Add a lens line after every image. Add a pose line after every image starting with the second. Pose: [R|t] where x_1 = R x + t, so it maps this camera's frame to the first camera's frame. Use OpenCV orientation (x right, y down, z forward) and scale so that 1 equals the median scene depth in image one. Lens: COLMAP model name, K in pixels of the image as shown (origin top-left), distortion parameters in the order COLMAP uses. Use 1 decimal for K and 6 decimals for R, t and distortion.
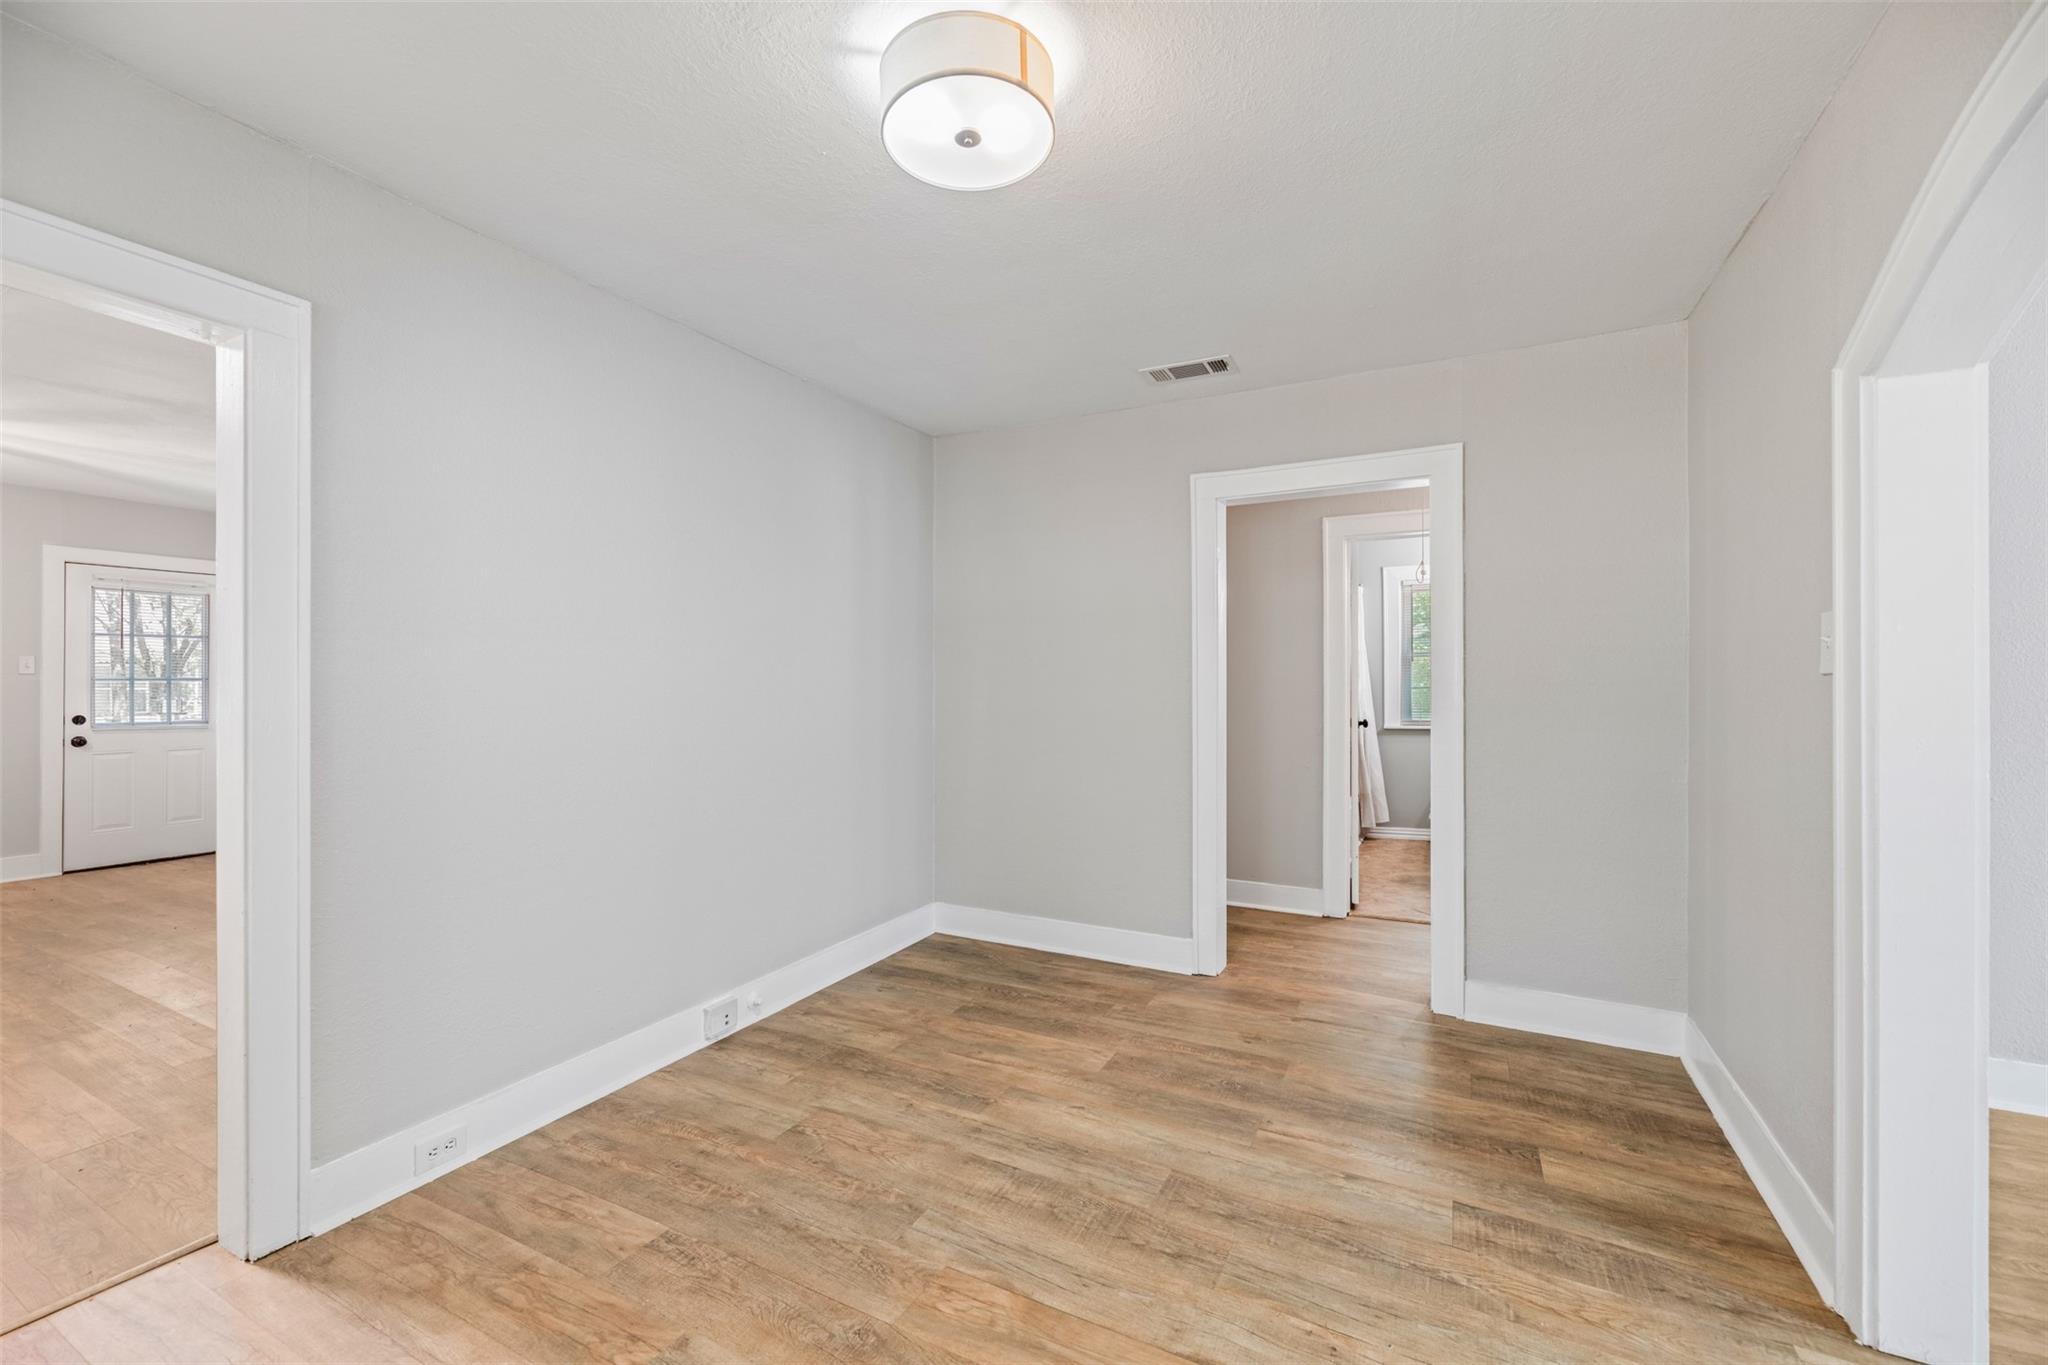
lens RADIAL K [[839.2, 0, 1025.9], [0, 839.2, 669.0], [0, 0, 1]] dist [0.000521, 0.000099]
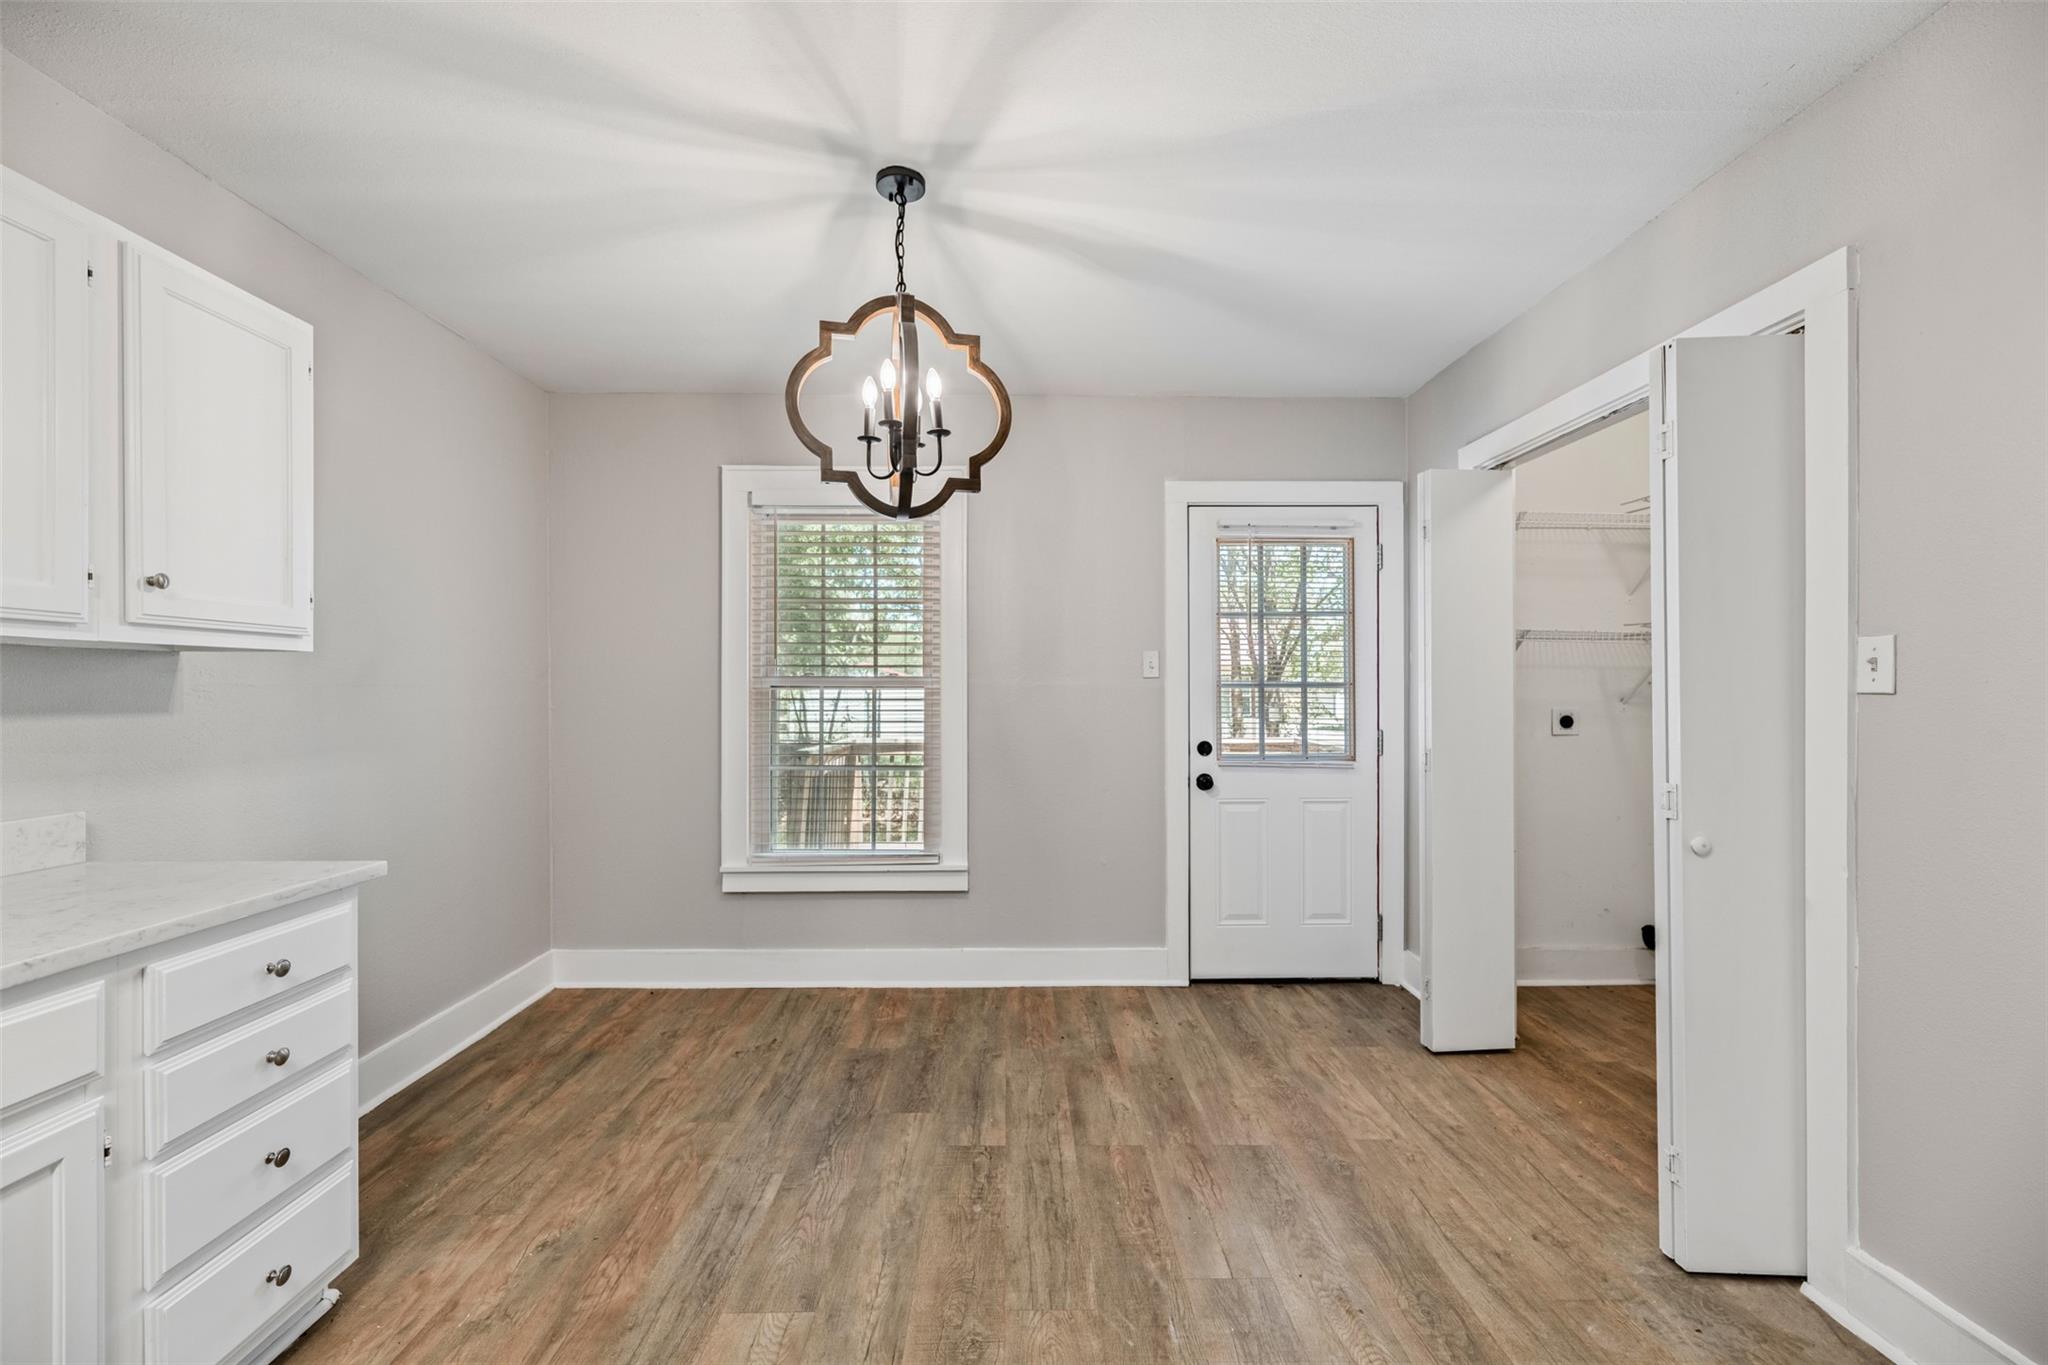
lens RADIAL K [[839.2, 0, 1023.0], [0, 839.2, 684.1], [0, 0, 1]] dist [0.000521, 0.000099]
pose [[0.483420, -0.007300, -0.875358, -0.656531], [0.007536, 0.999963, -0.004178, 0.013052], [0.875356, -0.004577, 0.483457, 0.590213]]
